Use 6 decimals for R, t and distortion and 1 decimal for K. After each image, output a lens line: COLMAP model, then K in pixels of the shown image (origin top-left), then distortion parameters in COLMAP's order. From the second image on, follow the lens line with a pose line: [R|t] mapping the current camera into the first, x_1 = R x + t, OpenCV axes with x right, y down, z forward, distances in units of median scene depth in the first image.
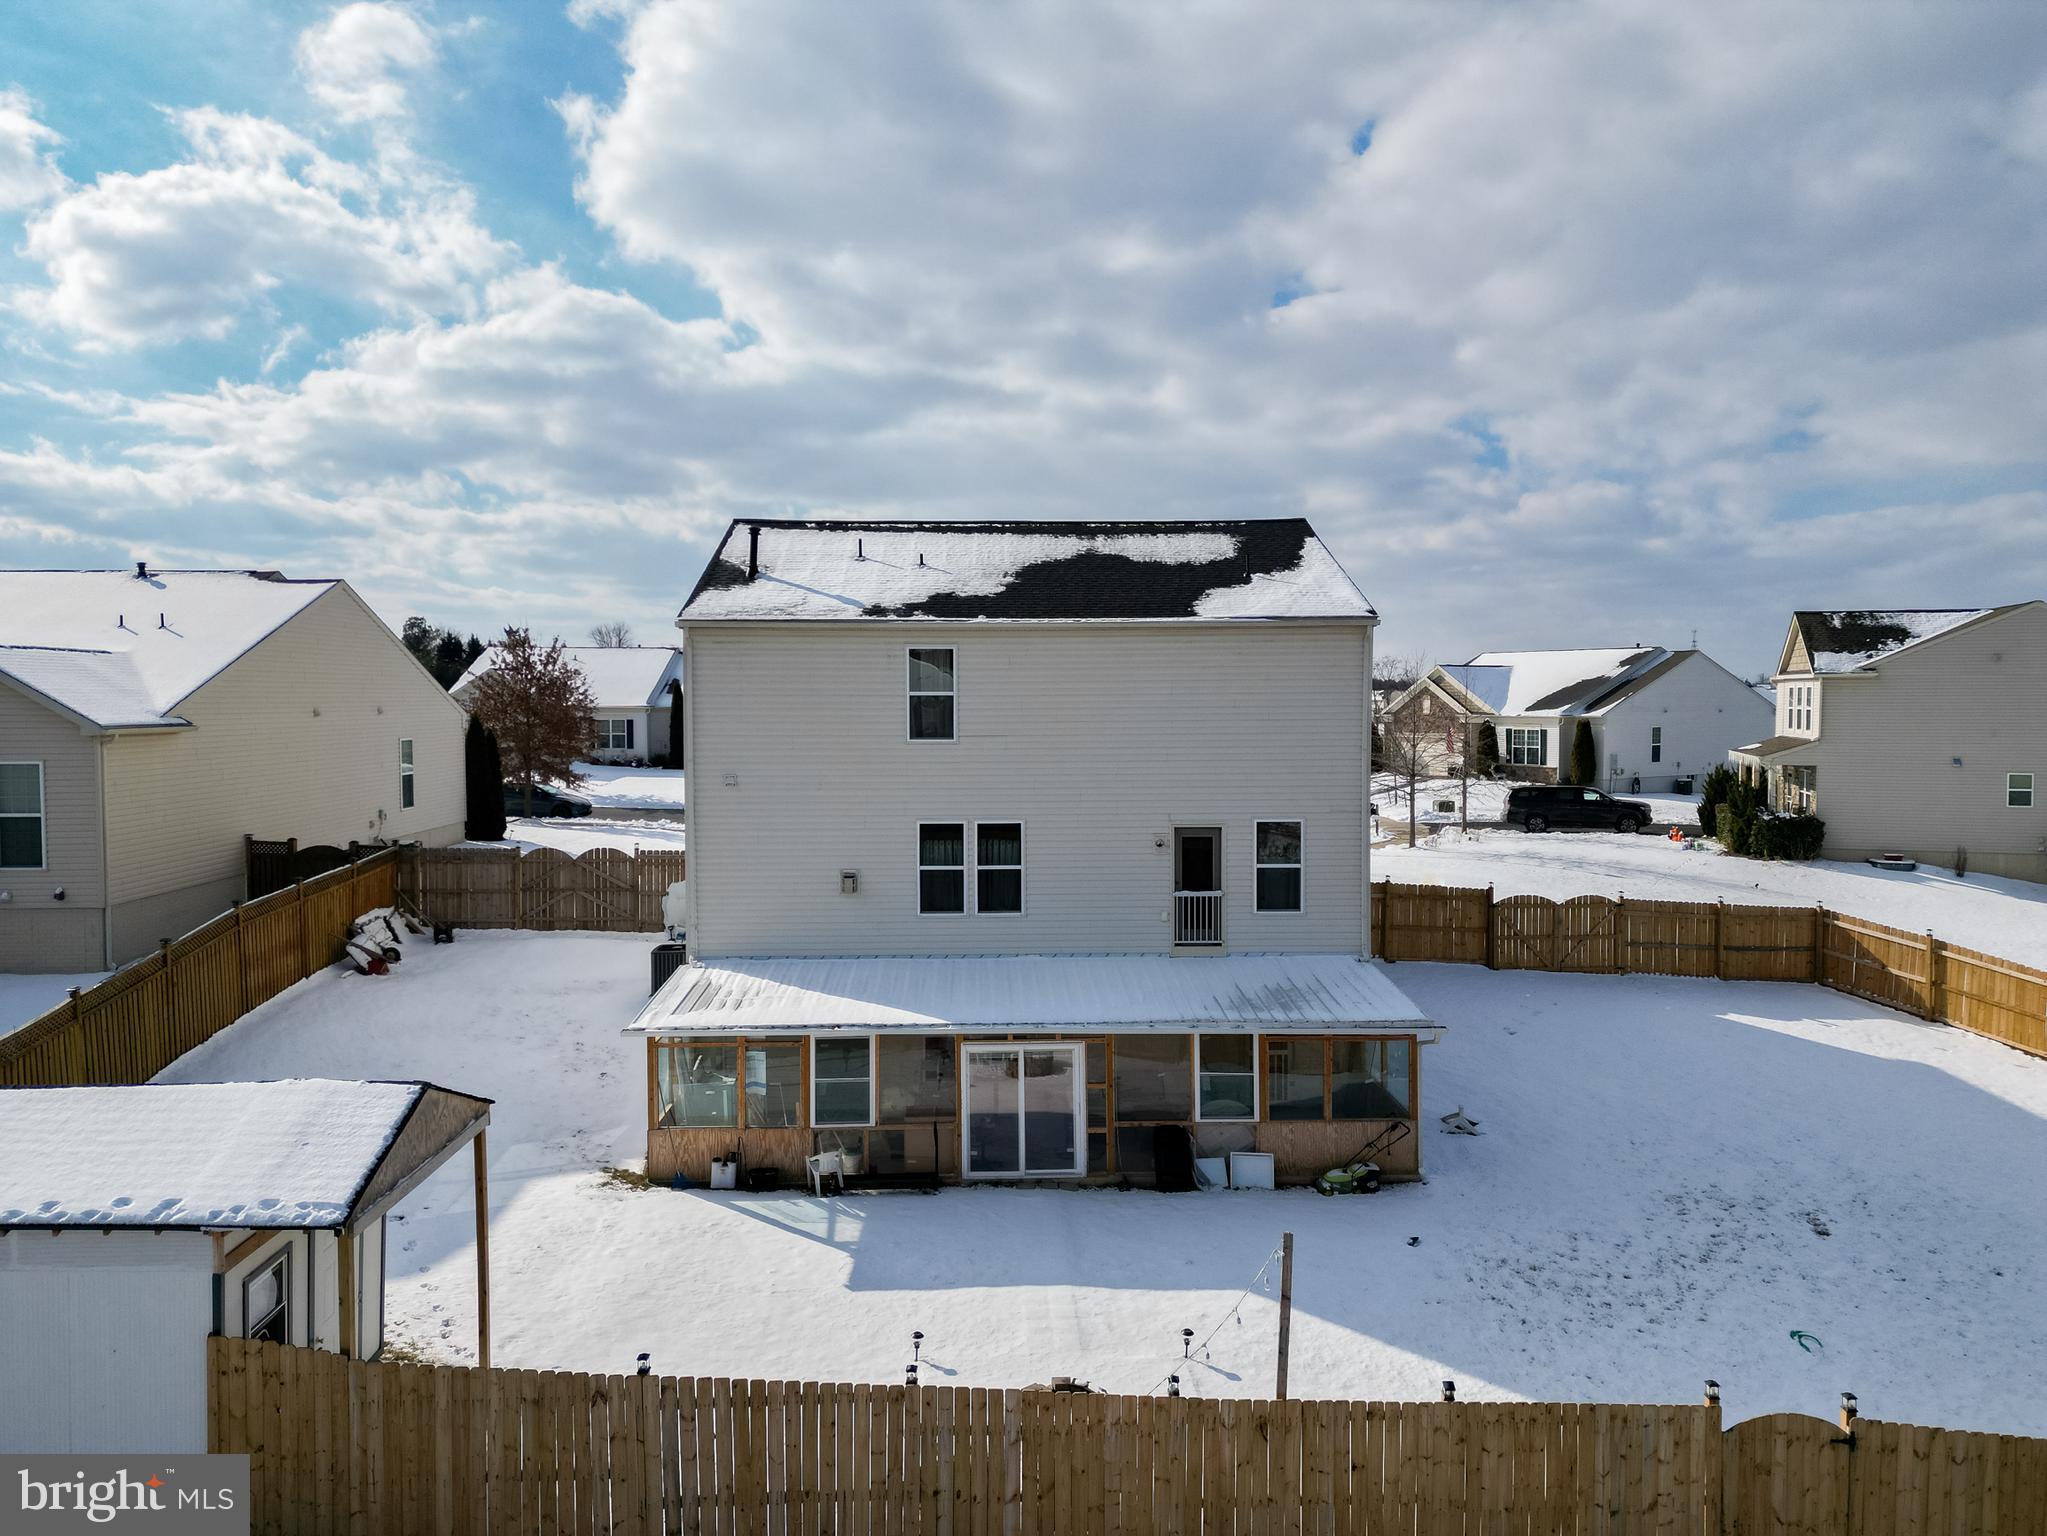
lens RADIAL K [[1415.2, 0, 1022.2], [0, 1415.2, 763.5], [0, 0, 1]] dist [0.091584, -0.090023]
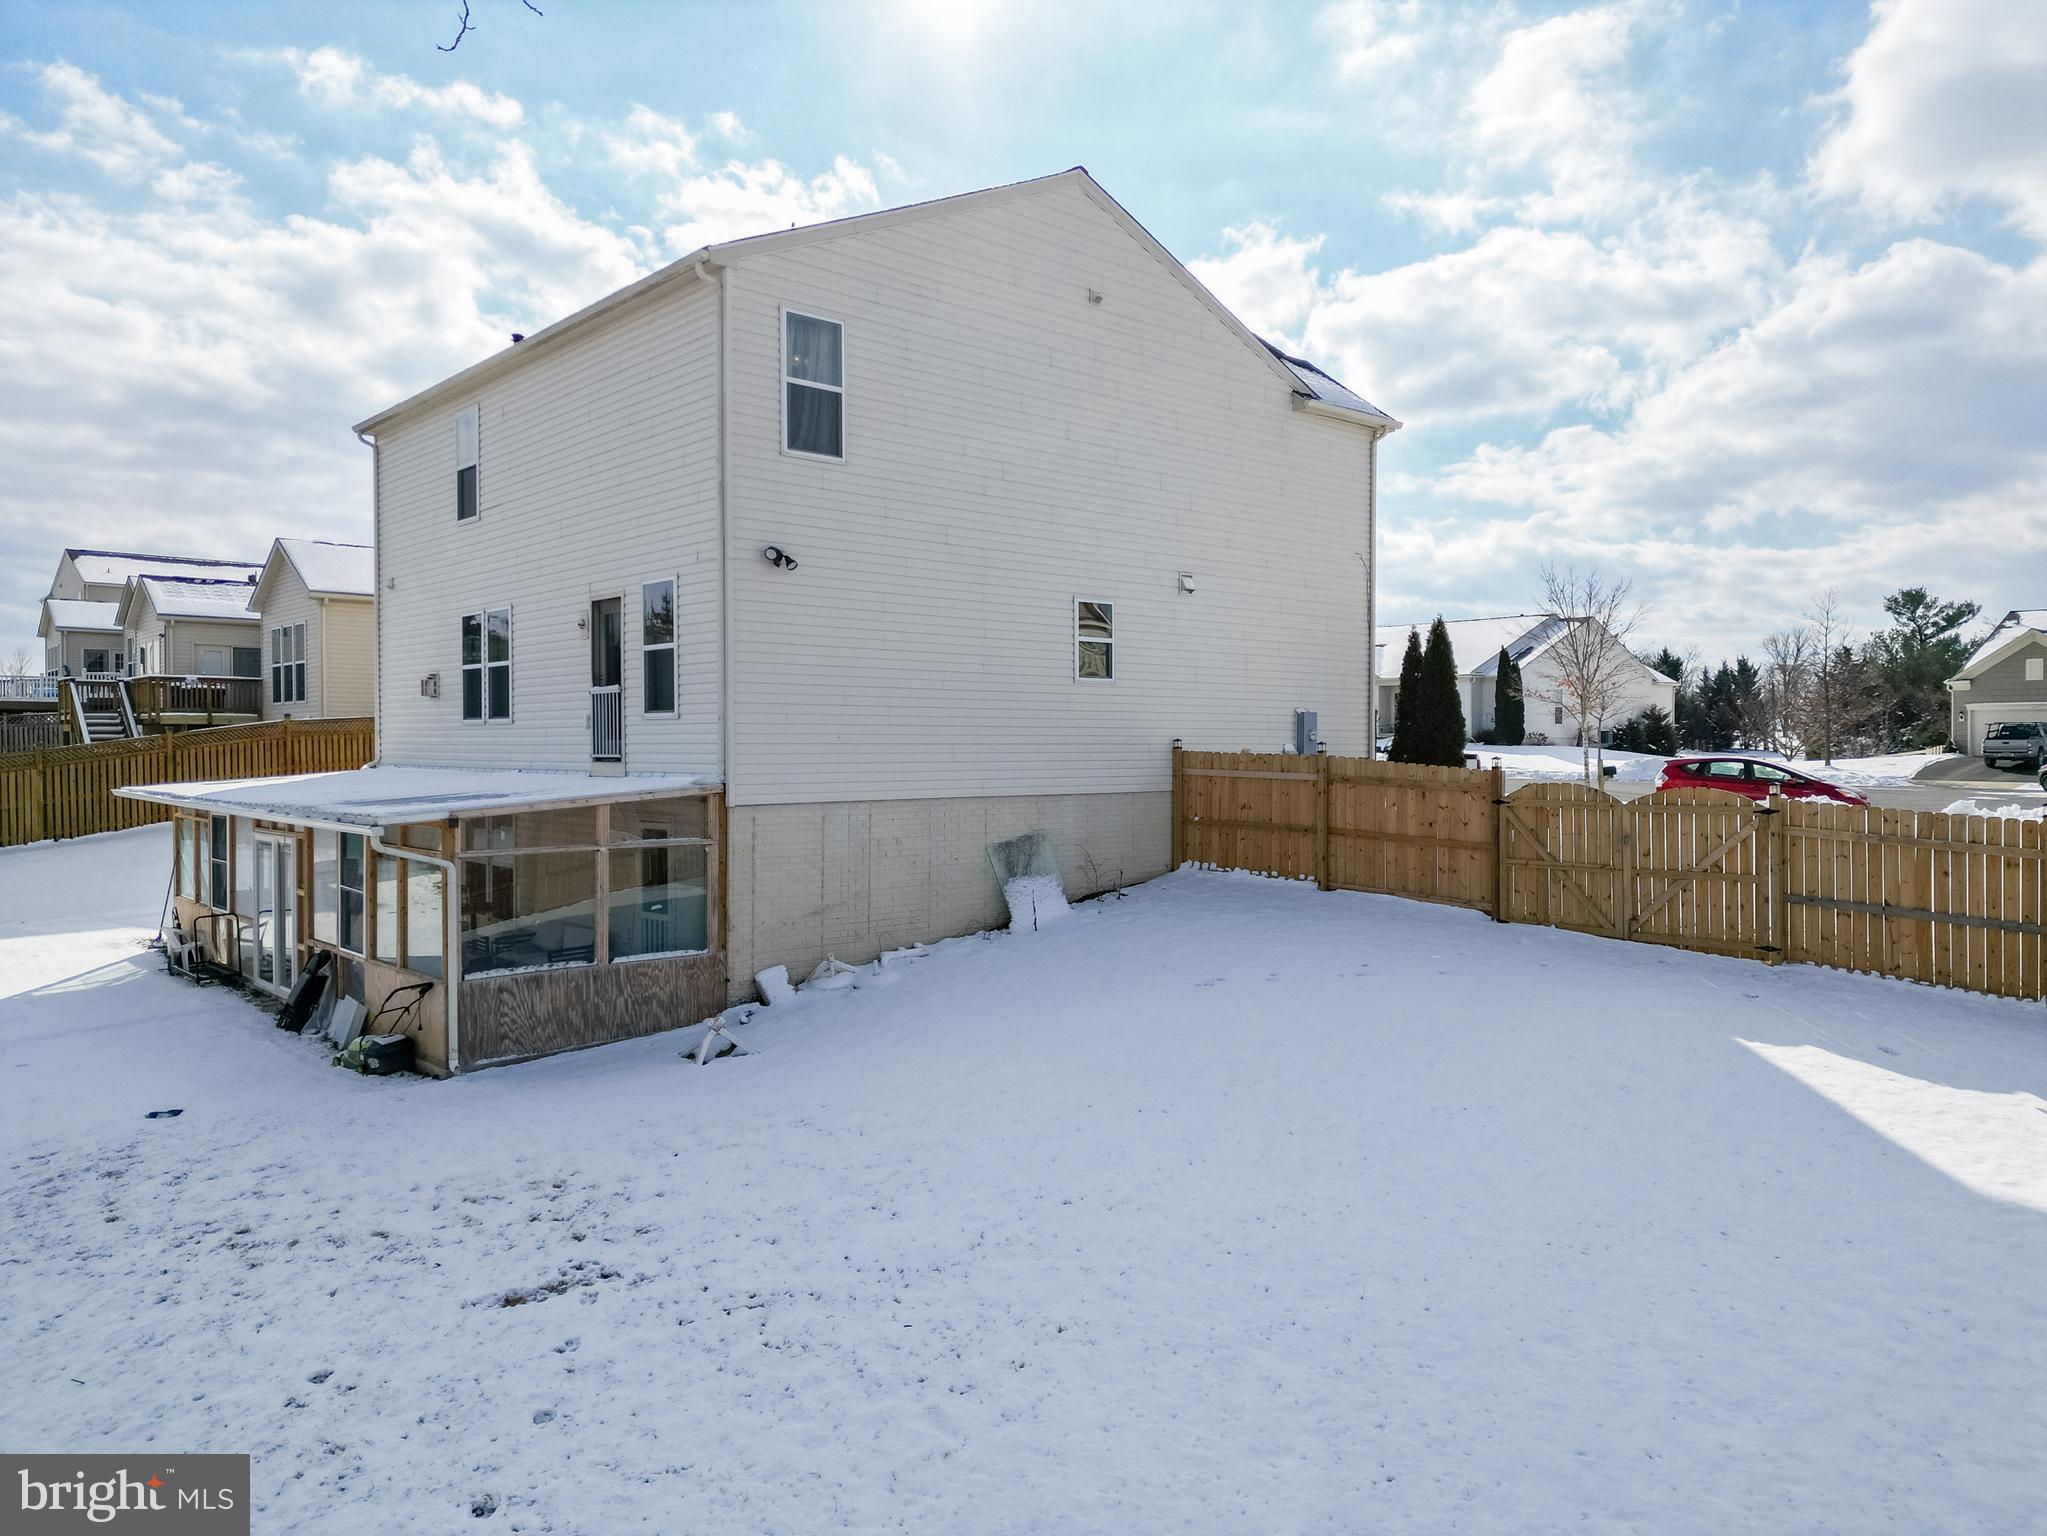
lens RADIAL K [[1415.2, 0, 1022.2], [0, 1415.2, 763.5], [0, 0, 1]] dist [0.091584, -0.090023]
pose [[0.643954, 0.014651, -0.764924, 0.829376], [-0.038660, 0.999162, -0.013408, 0.132316], [0.764087, 0.038206, 0.643981, 0.692278]]
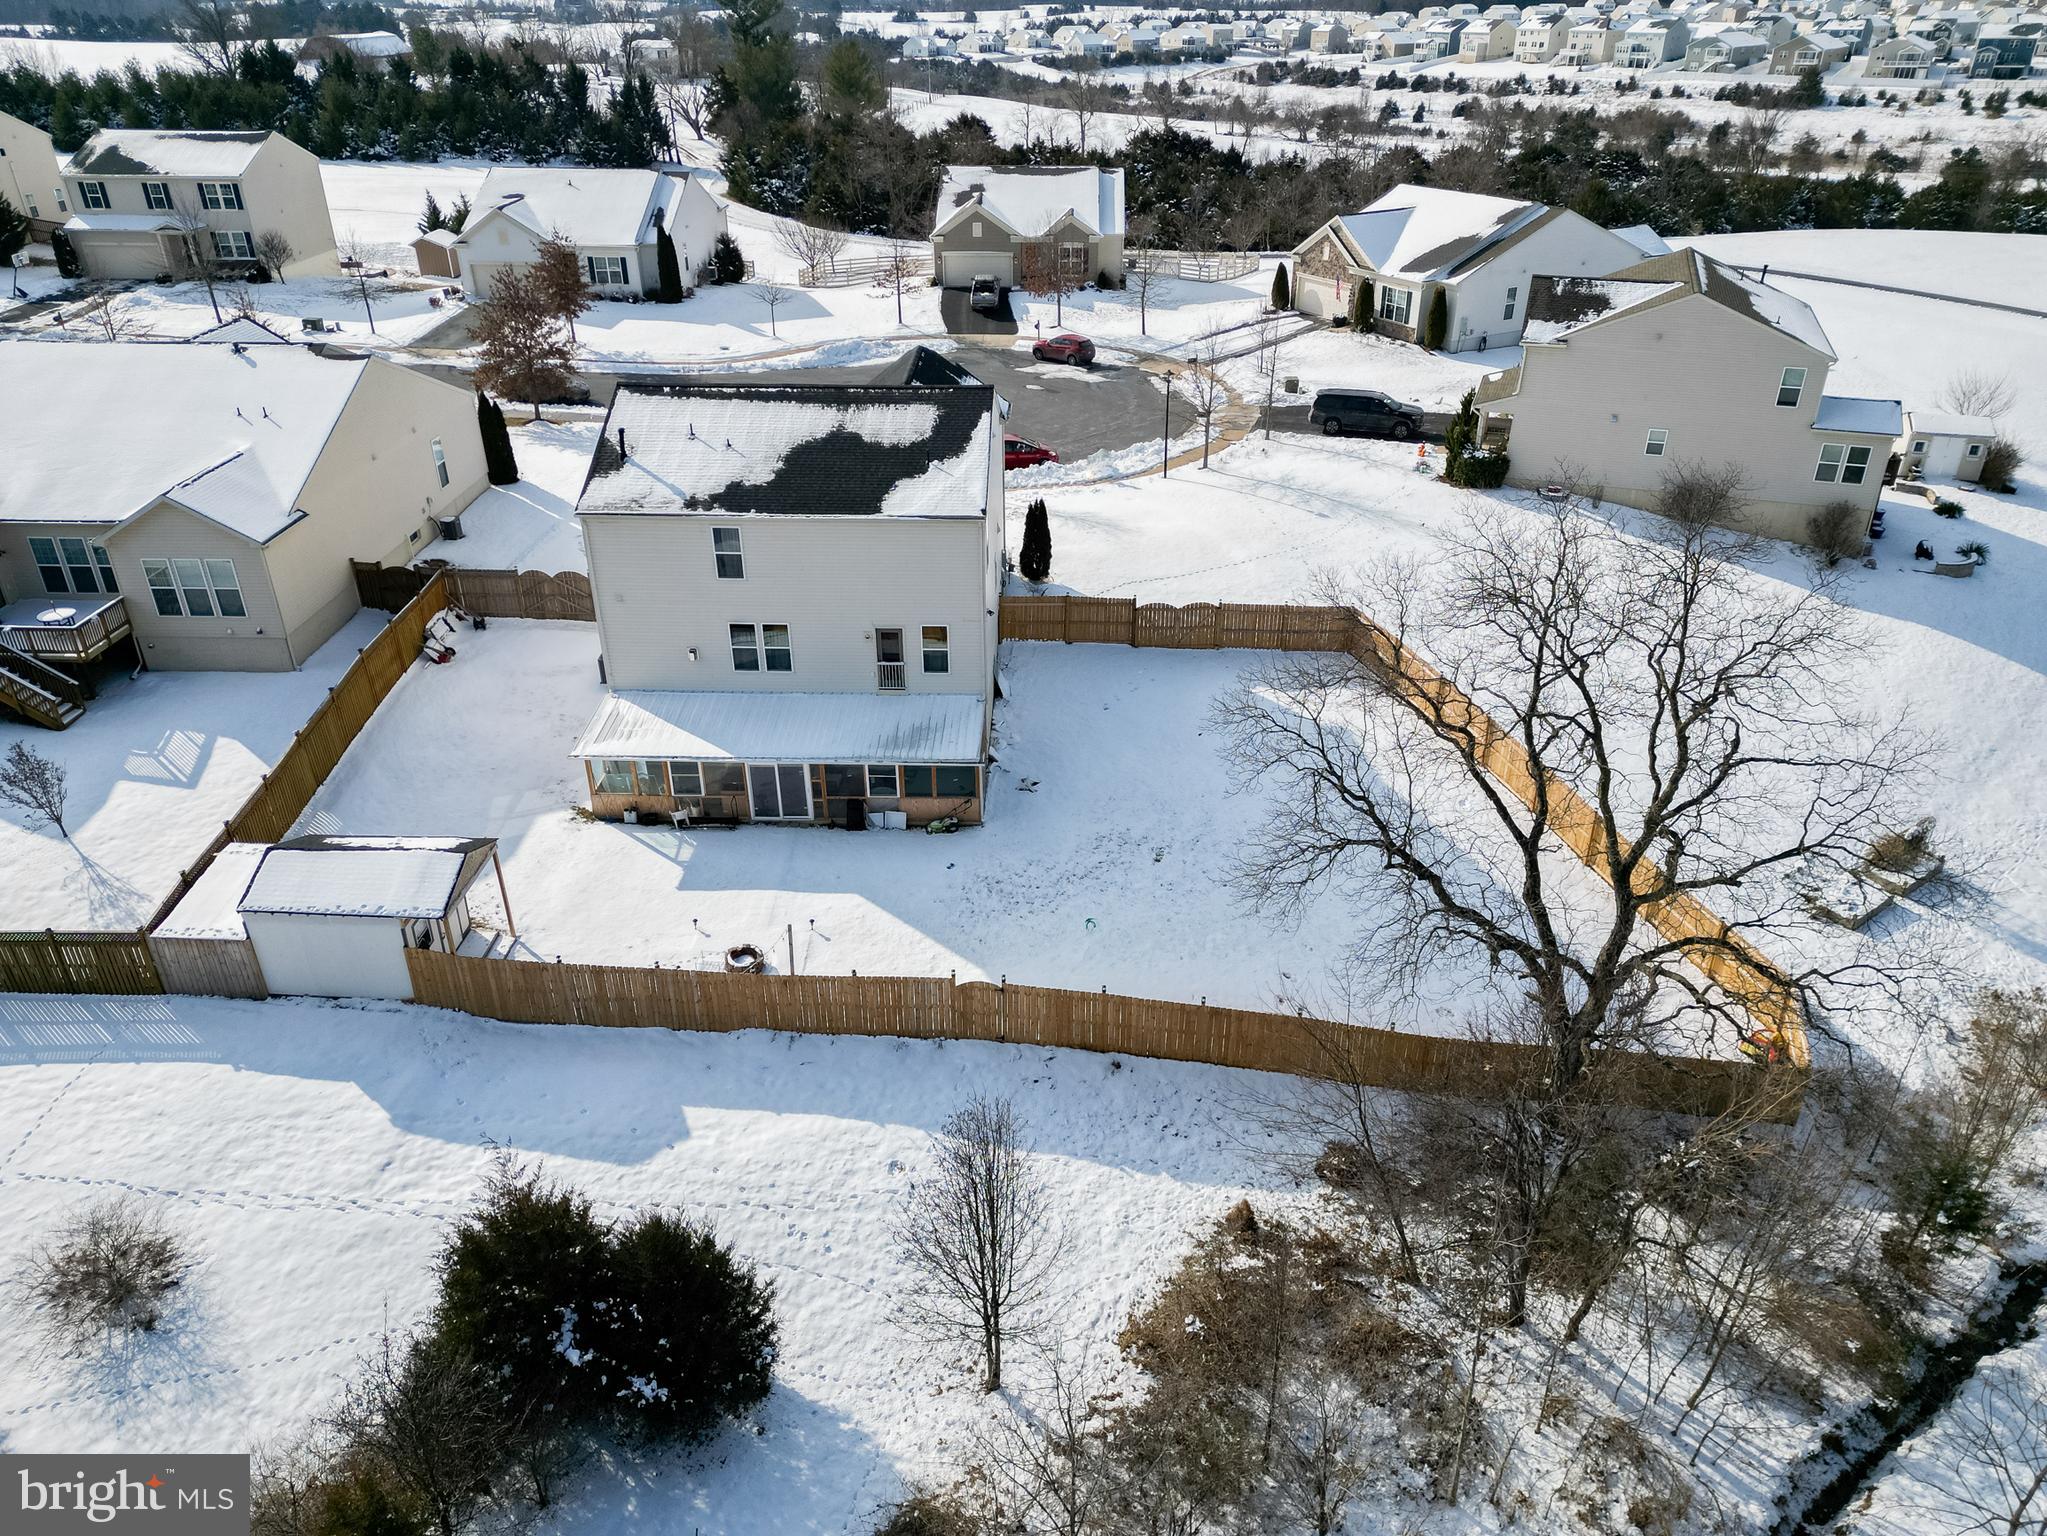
lens RADIAL K [[1415.2, 0, 1022.2], [0, 1415.2, 763.5], [0, 0, 1]] dist [0.091584, -0.090023]
pose [[0.998226, 0.026712, -0.053216, 0.389285], [-0.000619, 0.898330, 0.439321, -0.576532], [0.059541, -0.438509, 0.896752, -0.638551]]
